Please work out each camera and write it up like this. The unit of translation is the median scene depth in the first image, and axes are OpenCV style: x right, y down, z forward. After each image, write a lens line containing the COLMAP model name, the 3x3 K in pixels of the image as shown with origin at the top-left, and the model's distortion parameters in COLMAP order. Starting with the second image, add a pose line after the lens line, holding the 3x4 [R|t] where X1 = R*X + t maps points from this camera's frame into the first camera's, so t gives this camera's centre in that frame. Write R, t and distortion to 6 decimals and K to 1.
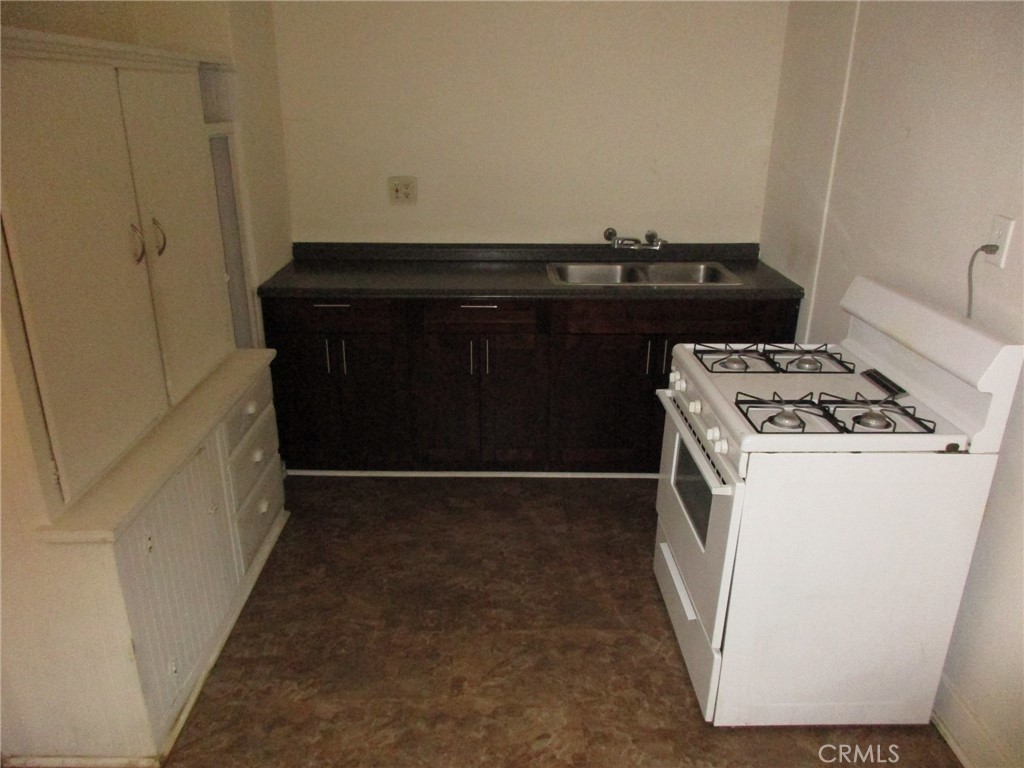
lens RADIAL K [[755.3, 0, 512.0], [0, 755.3, 384.0], [0, 0, 1]] dist [-0.006912, -0.001821]
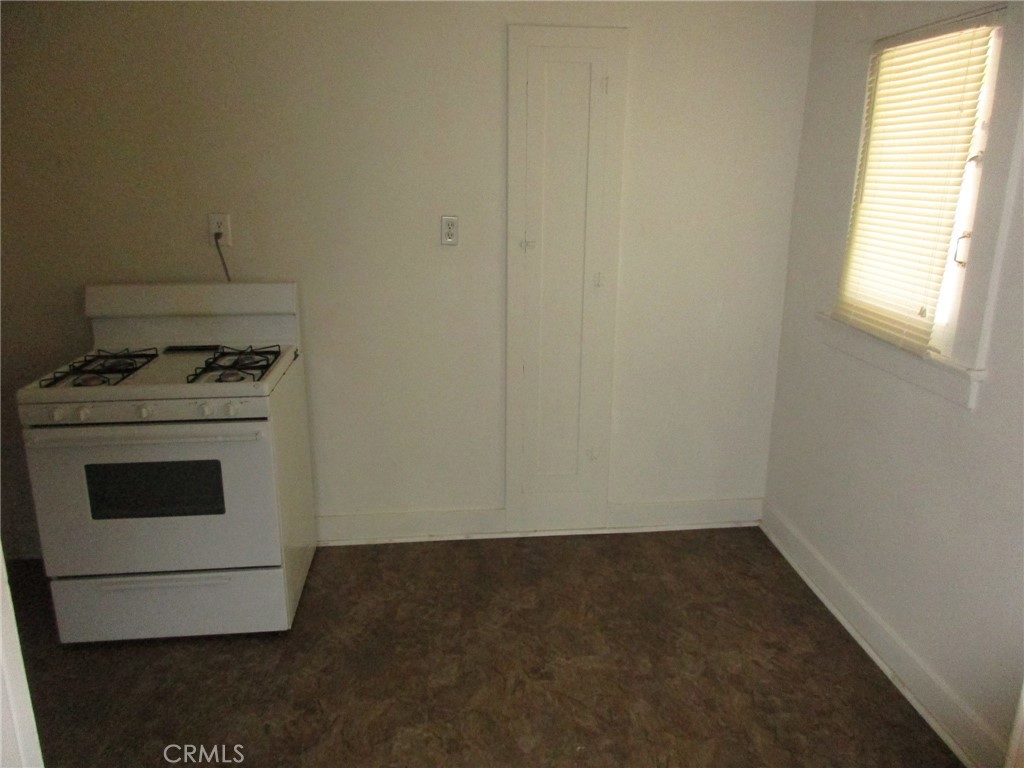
lens RADIAL K [[755.3, 0, 512.0], [0, 755.3, 384.0], [0, 0, 1]] dist [-0.006912, -0.001821]
pose [[-0.082770, -0.275986, 0.957591, -0.843817], [0.347204, 0.892699, 0.287294, -0.134835], [-0.934130, 0.356259, 0.021935, 0.494088]]
